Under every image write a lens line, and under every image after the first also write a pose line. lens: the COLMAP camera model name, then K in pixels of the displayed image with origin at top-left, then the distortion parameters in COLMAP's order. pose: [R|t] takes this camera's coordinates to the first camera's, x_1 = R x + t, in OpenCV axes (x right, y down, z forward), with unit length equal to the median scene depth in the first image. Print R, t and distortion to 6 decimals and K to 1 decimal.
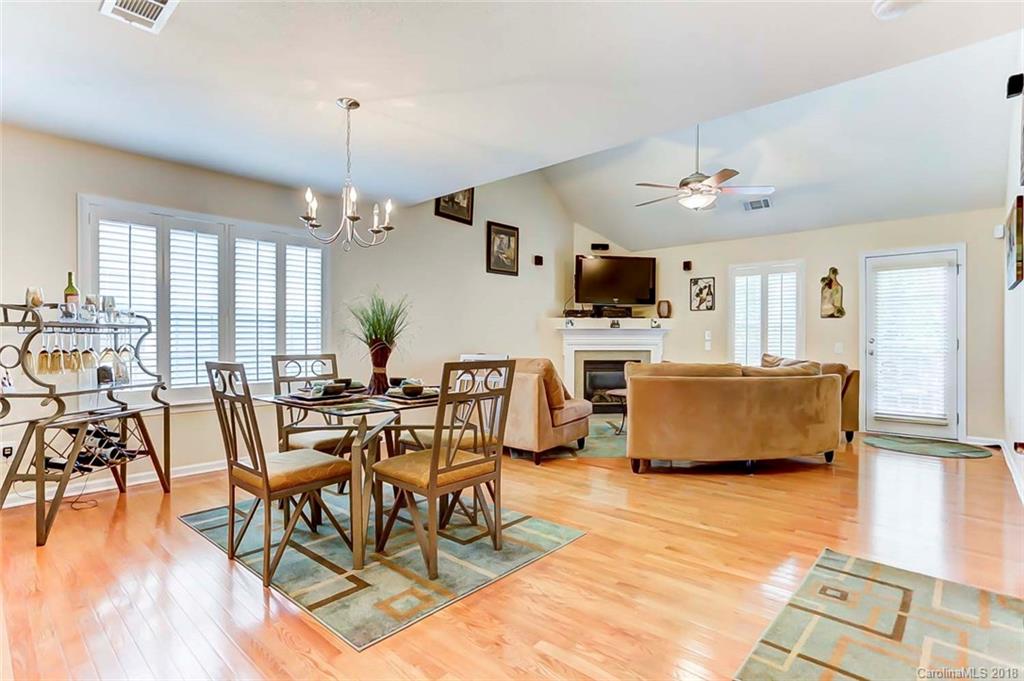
lens RADIAL K [[508.0, 0, 514.8], [0, 508.0, 339.6], [0, 0, 1]] dist [-0.039633, 0.017275]
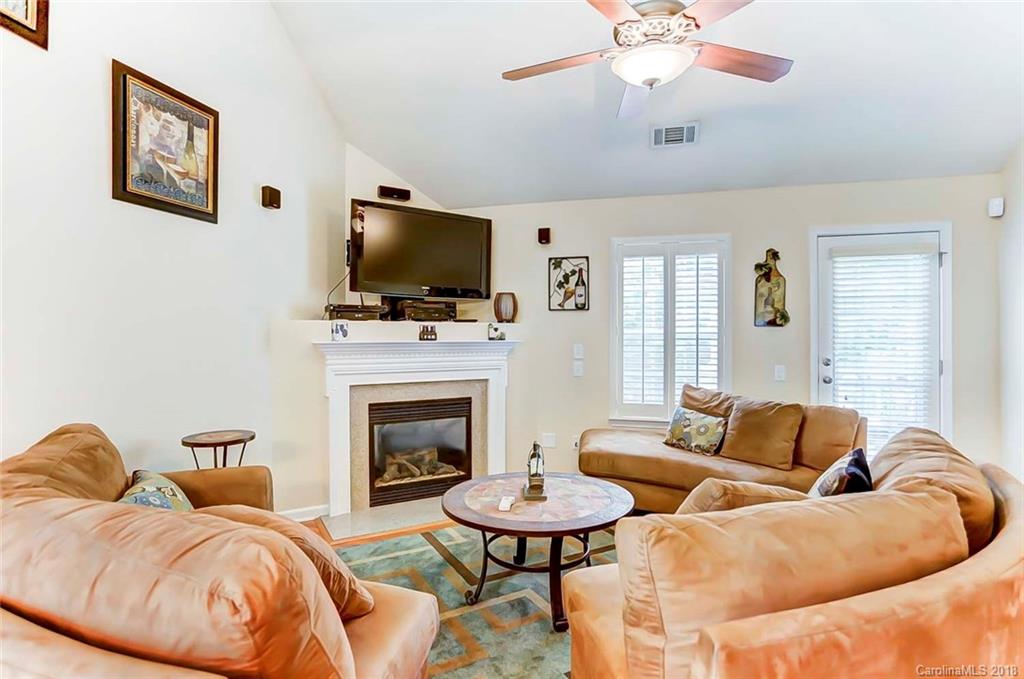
lens RADIAL K [[508.0, 0, 518.7], [0, 508.0, 333.9], [0, 0, 1]] dist [-0.039633, 0.017275]
pose [[0.889158, -0.001962, 0.457597, 0.038101], [0.003745, 0.999989, -0.002988, -0.027960], [-0.457586, 0.004371, 0.889155, 0.485225]]
